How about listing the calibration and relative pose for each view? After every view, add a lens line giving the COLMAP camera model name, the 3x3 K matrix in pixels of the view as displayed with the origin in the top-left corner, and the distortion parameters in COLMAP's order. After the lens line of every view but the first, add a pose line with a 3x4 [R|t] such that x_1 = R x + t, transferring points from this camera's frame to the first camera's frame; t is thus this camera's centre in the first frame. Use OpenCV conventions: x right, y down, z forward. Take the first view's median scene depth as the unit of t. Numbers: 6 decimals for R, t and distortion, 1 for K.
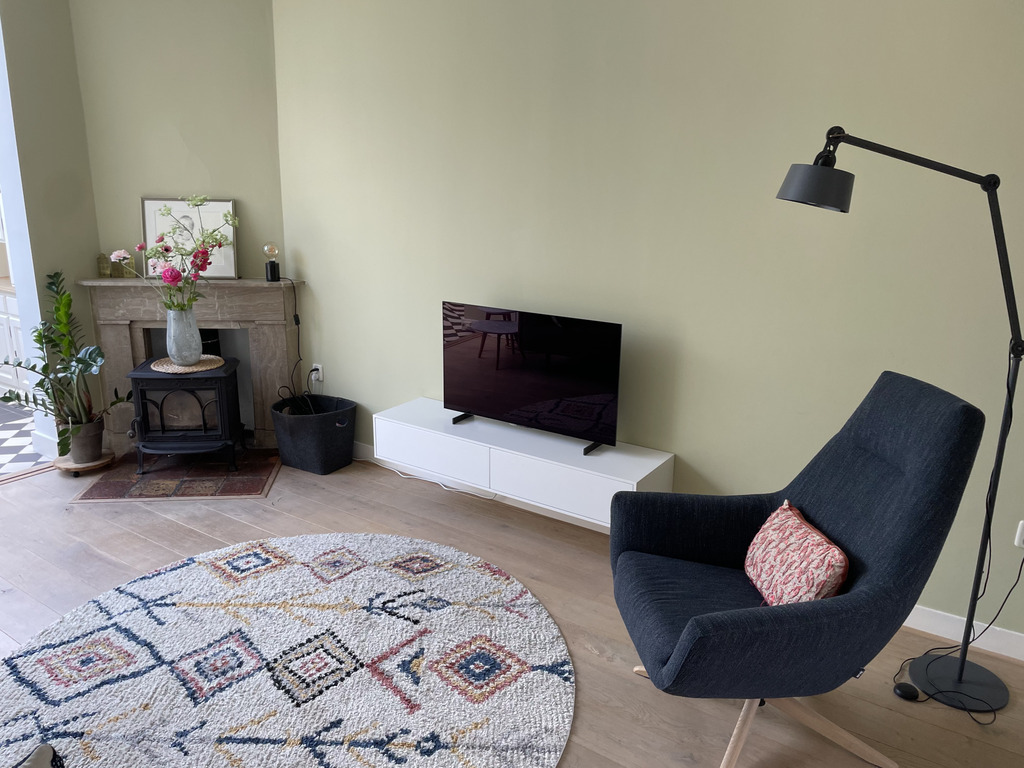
lens RADIAL K [[778.3, 0, 503.4], [0, 778.3, 377.0], [0, 0, 1]] dist [0.097332, -0.125748]
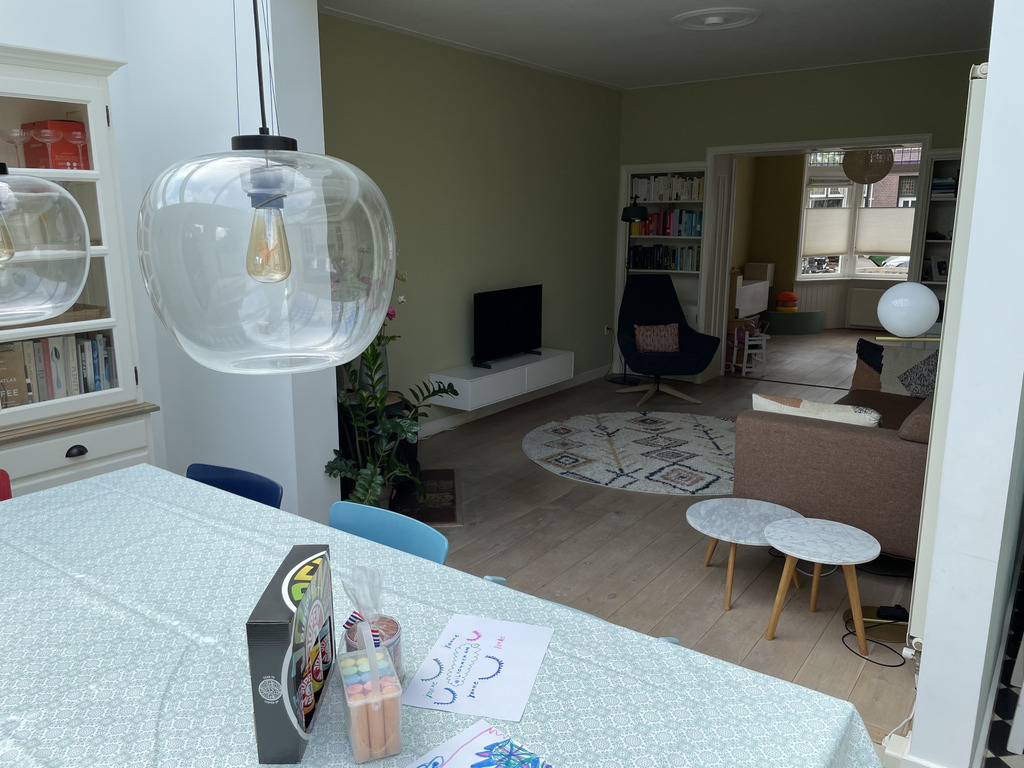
lens RADIAL K [[778.3, 0, 503.4], [0, 778.3, 377.0], [0, 0, 1]] dist [0.097332, -0.125748]
pose [[0.020099, -0.219537, 0.975397, -1.985108], [0.258151, 0.943652, 0.207073, -0.300447], [-0.965896, 0.247637, 0.075640, 1.066577]]
